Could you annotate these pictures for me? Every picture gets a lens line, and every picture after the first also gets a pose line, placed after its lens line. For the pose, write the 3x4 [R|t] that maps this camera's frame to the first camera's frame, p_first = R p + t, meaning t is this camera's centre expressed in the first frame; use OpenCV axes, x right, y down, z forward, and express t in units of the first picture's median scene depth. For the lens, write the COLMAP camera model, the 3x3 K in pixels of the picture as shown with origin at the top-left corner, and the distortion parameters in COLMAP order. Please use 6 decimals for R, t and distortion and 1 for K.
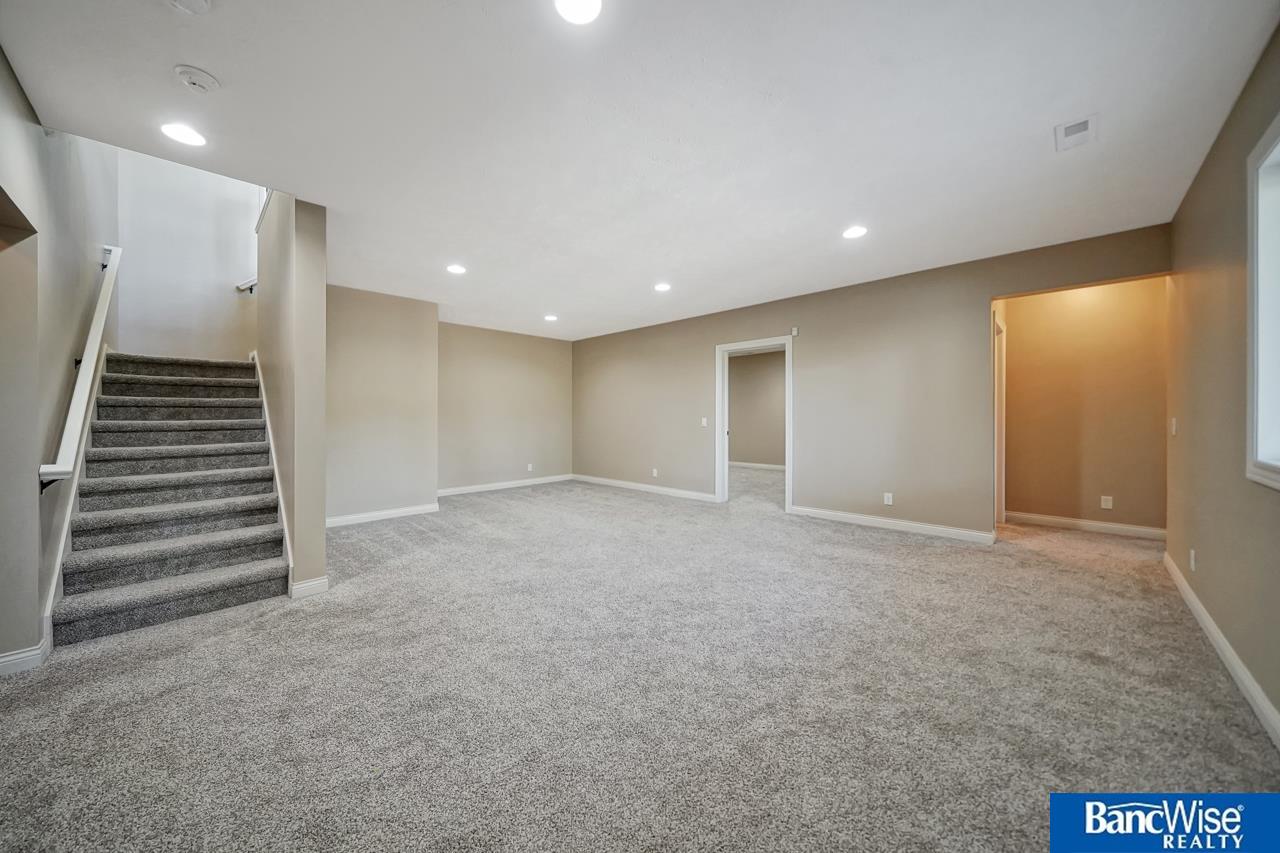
lens RADIAL K [[443.1, 0, 637.5], [0, 443.1, 440.2], [0, 0, 1]] dist [-0.000635, 0.000033]
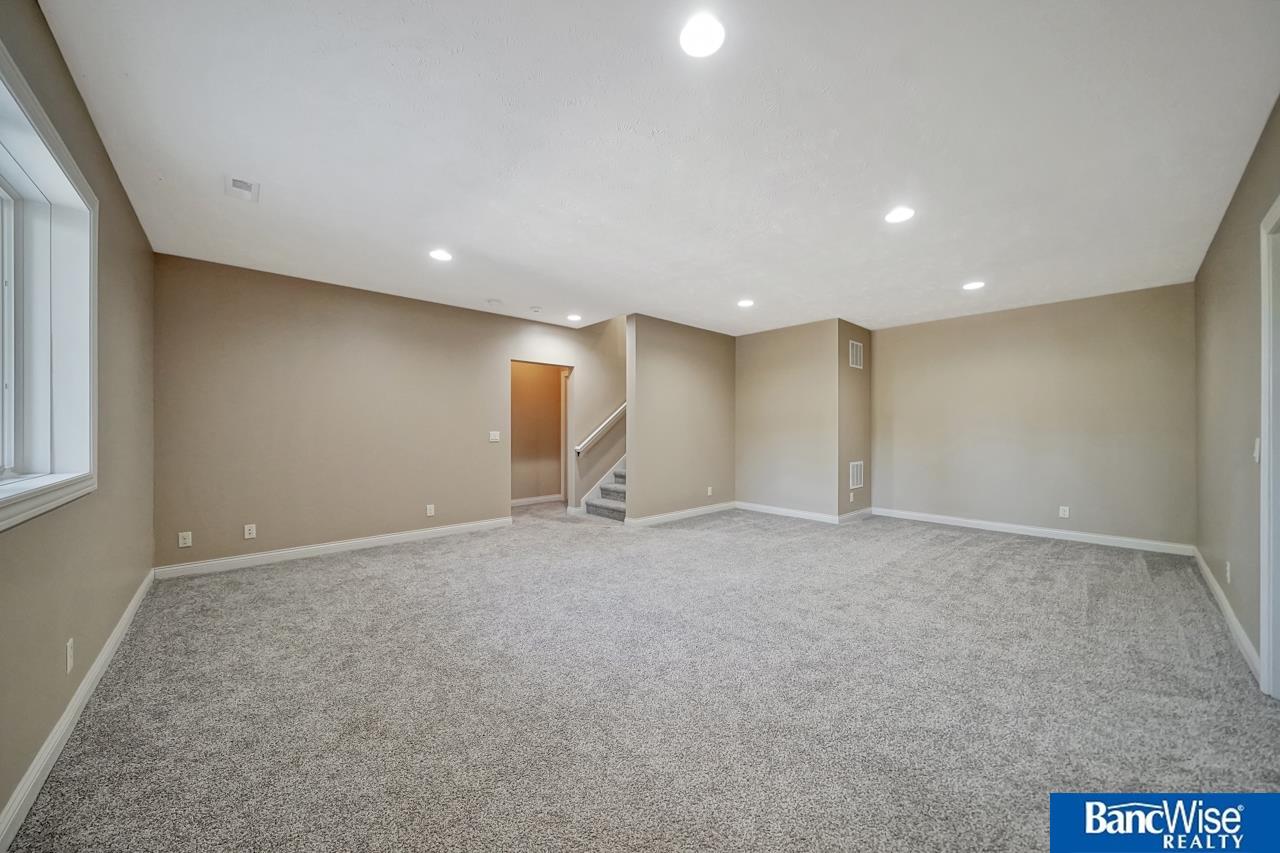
lens RADIAL K [[443.1, 0, 637.5], [0, 443.1, 440.2], [0, 0, 1]] dist [-0.000635, 0.000033]
pose [[-0.064146, 0.020084, -0.997738, 1.160635], [-0.053008, 0.998317, 0.023504, -0.062158], [0.996532, 0.054396, -0.062973, 1.170373]]
